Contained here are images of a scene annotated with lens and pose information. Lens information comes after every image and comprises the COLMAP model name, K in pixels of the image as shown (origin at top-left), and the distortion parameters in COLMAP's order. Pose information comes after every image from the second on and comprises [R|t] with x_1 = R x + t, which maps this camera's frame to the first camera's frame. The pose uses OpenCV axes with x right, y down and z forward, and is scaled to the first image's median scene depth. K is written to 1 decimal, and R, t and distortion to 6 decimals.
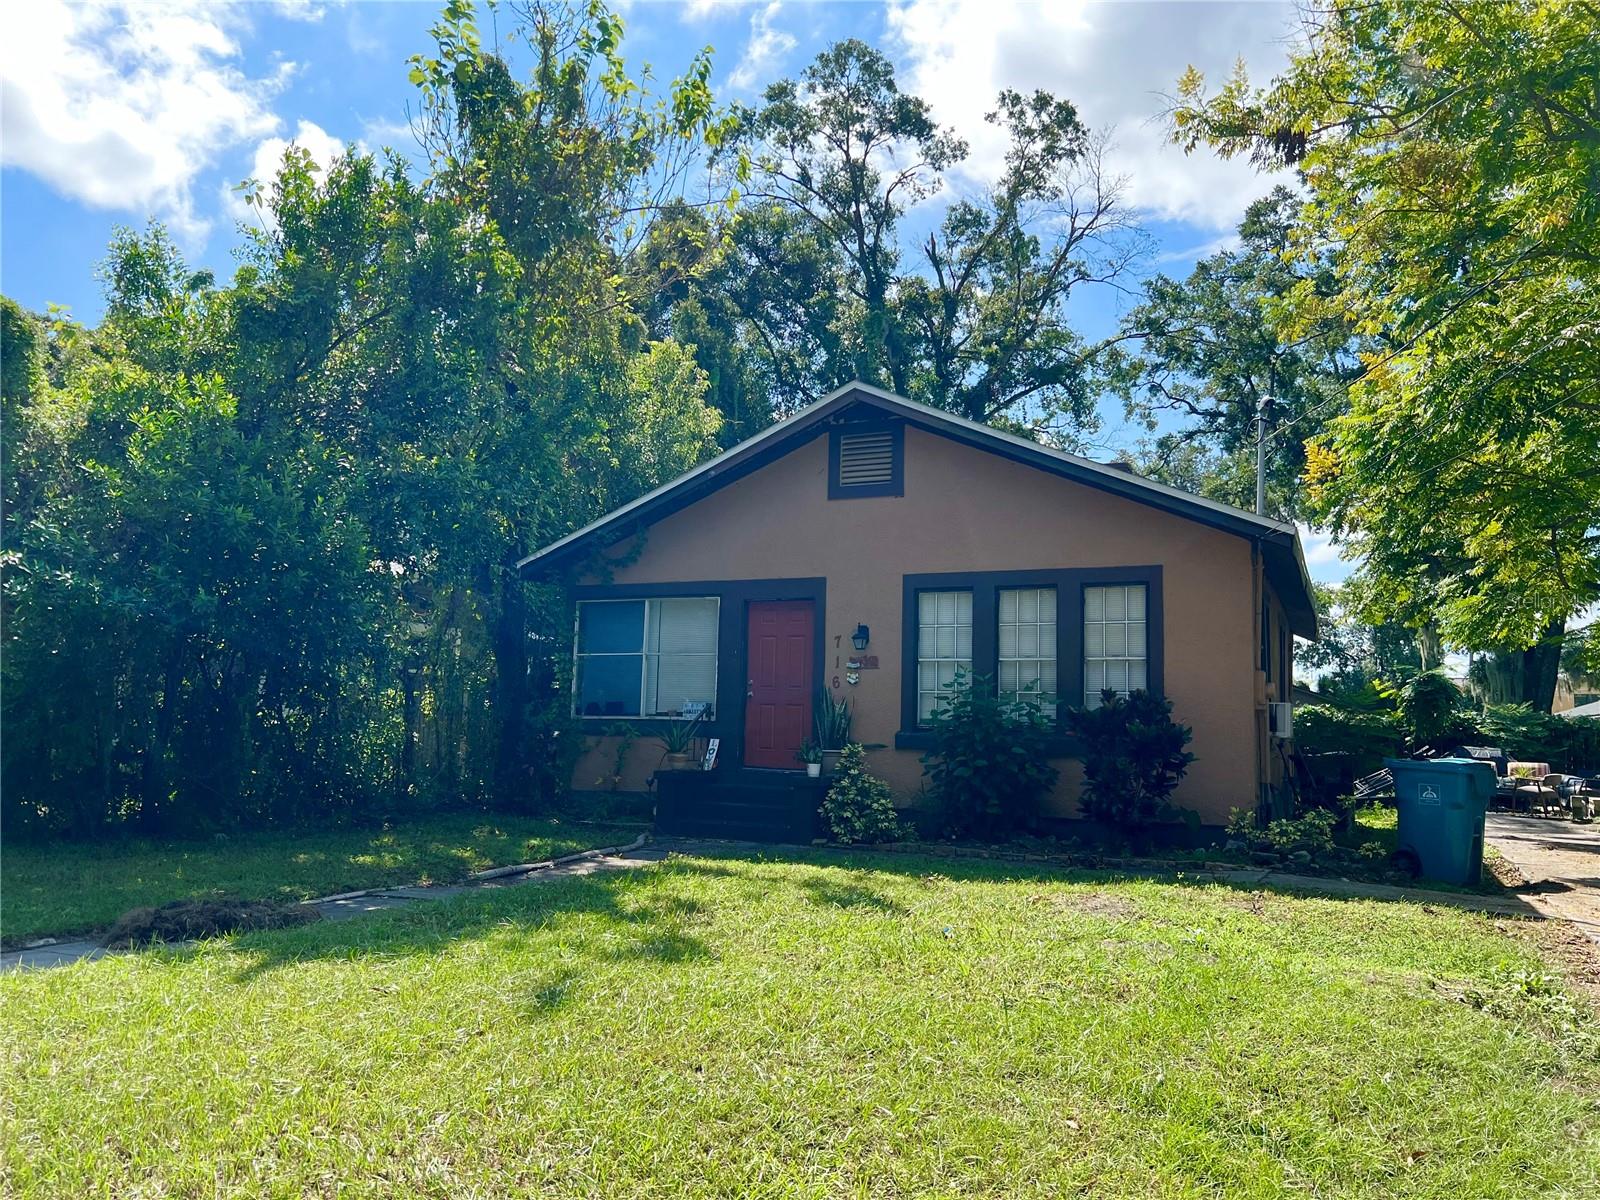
lens RADIAL K [[1221.3, 0, 821.0], [0, 1221.3, 602.1], [0, 0, 1]] dist [0.036589, -0.001958]
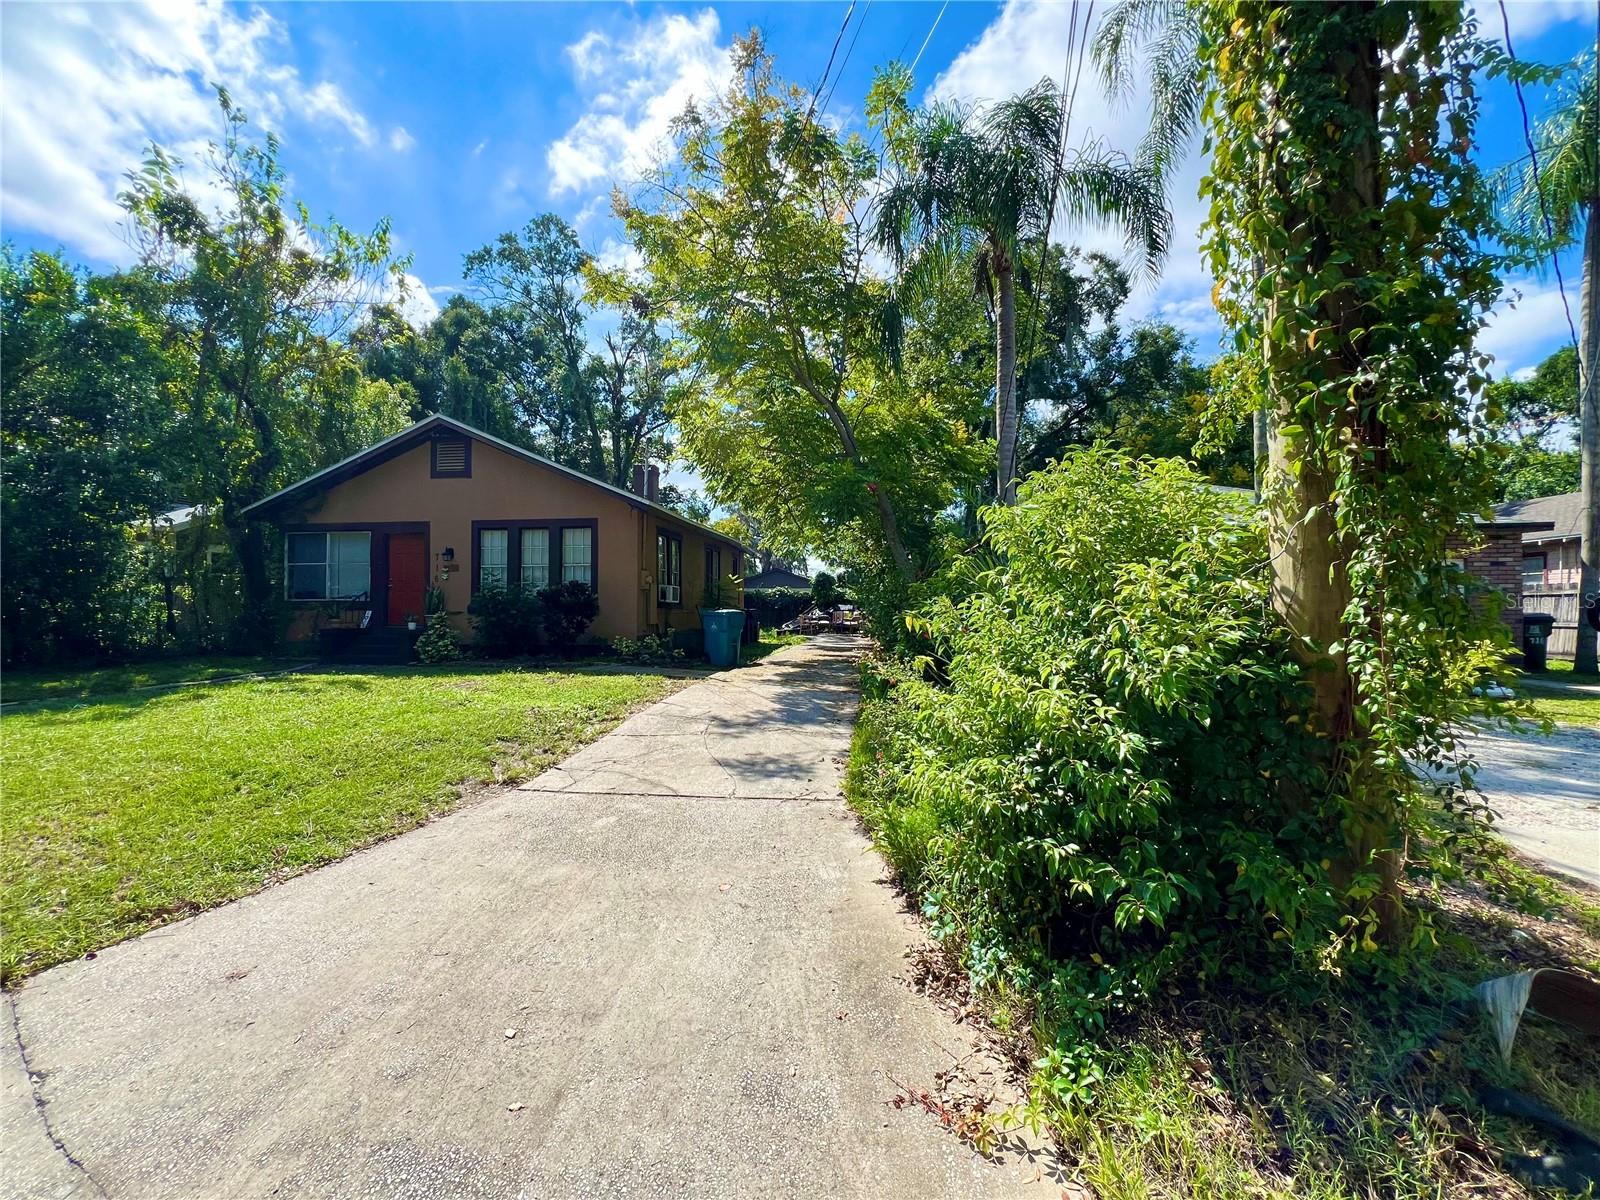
lens RADIAL K [[642.6, 0, 800.0], [0, 642.6, 600.0], [0, 0, 1]] dist [-0.002395, 0.000273]
pose [[0.956124, -0.020510, 0.292245, 0.251007], [-0.008746, 0.995104, 0.098450, -0.002729], [-0.292833, -0.096686, 0.951263, -0.089479]]
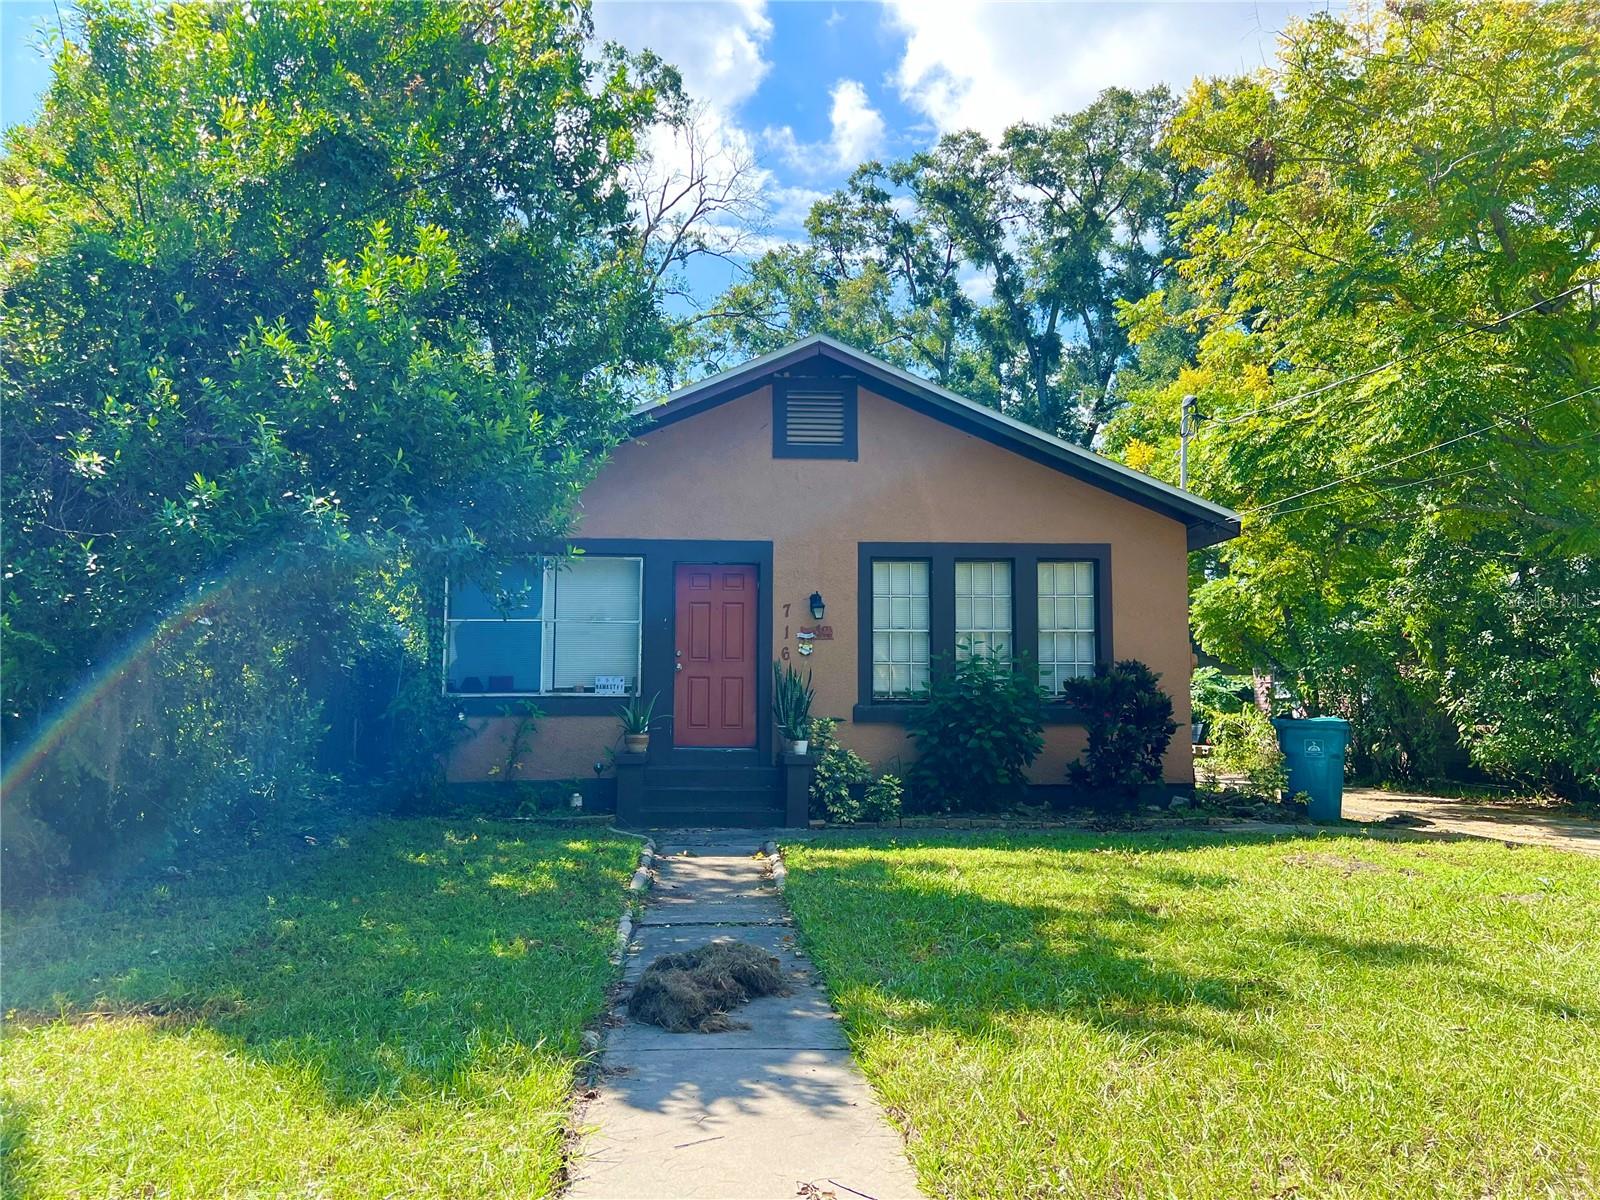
lens RADIAL K [[1221.3, 0, 821.0], [0, 1221.3, 602.1], [0, 0, 1]] dist [0.036589, -0.001958]
pose [[0.885310, 0.019453, 0.464594, -0.395276], [-0.030254, 0.999417, 0.015805, 0.010319], [-0.464016, -0.028048, 0.885383, 0.155050]]
